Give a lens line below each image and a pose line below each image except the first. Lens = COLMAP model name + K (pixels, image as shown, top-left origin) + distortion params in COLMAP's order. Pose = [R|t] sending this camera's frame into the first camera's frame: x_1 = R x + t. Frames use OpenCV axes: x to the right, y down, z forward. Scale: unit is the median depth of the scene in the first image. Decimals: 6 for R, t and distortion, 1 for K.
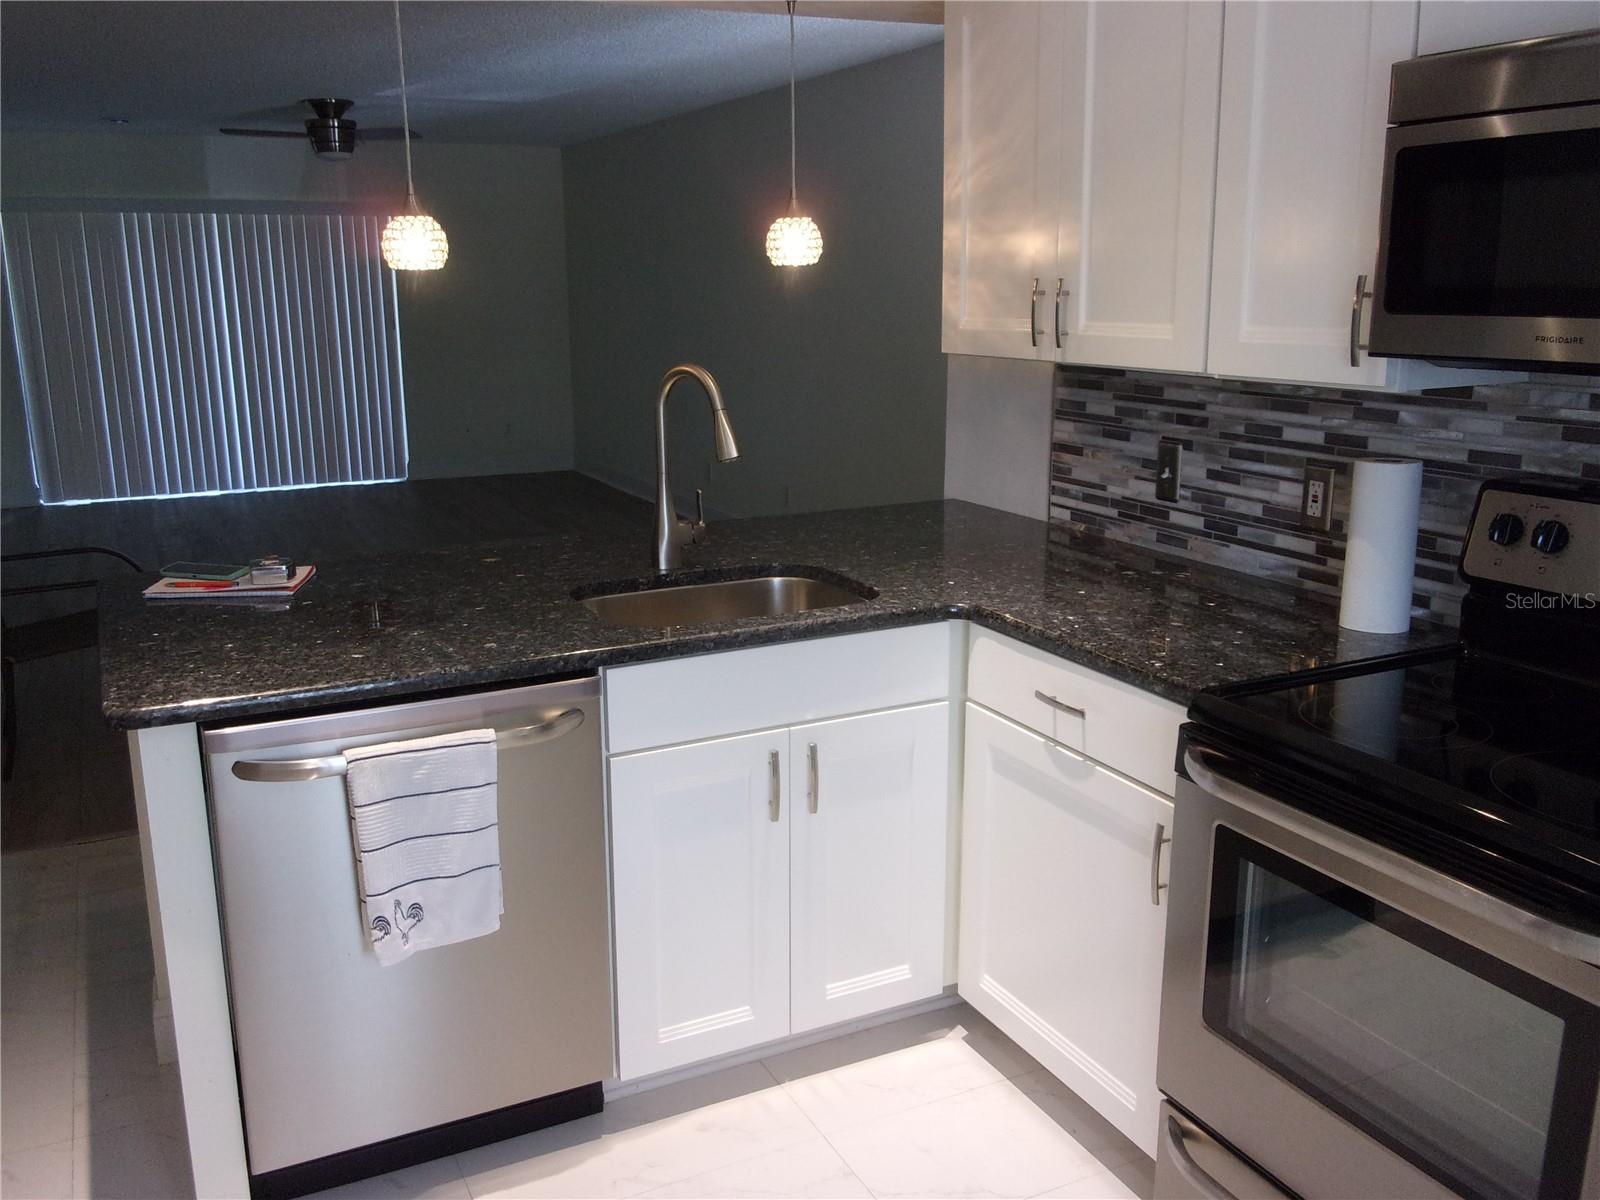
lens RADIAL K [[1363.9, 0, 802.4], [0, 1363.9, 602.3], [0, 0, 1]] dist [0.026973, -0.022379]
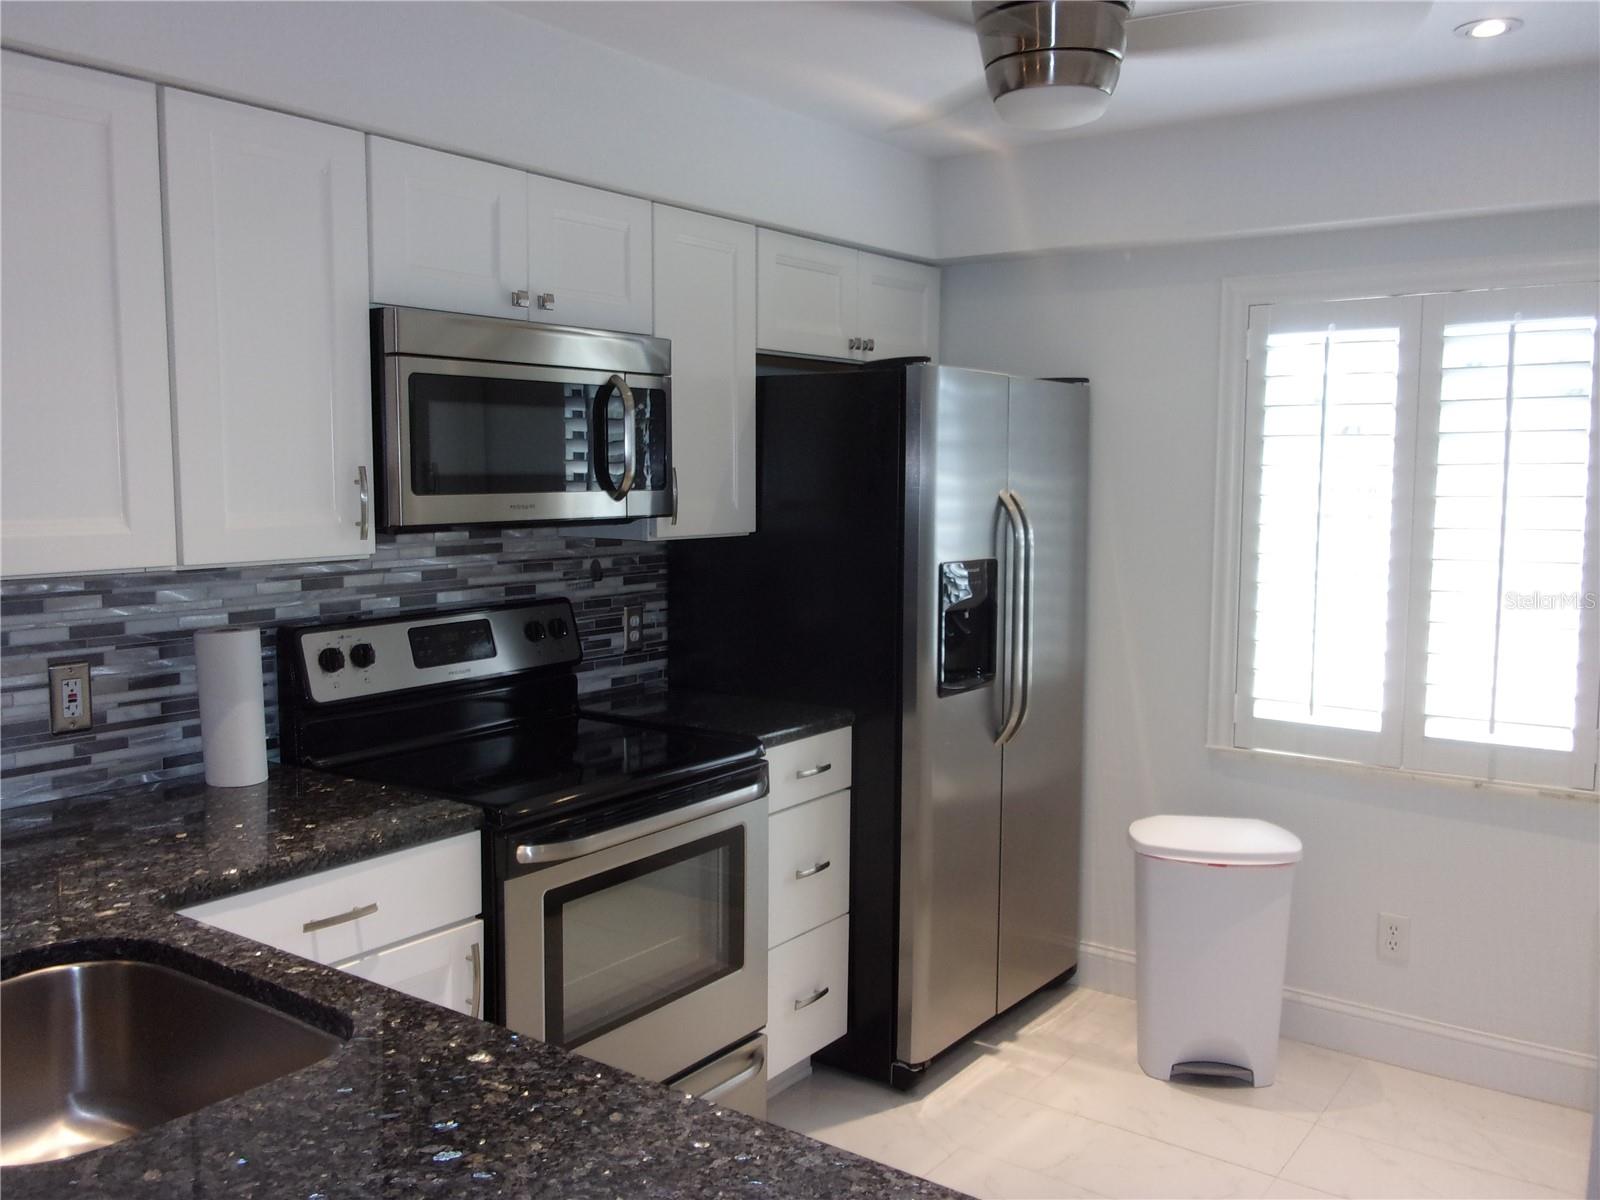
lens RADIAL K [[1363.9, 0, 801.0], [0, 1363.9, 594.7], [0, 0, 1]] dist [0.026973, -0.022379]
pose [[-0.440225, -0.091870, 0.893175, -0.681706], [0.199909, 0.959755, 0.197248, -0.231329], [-0.875350, 0.265387, -0.404143, 0.934435]]
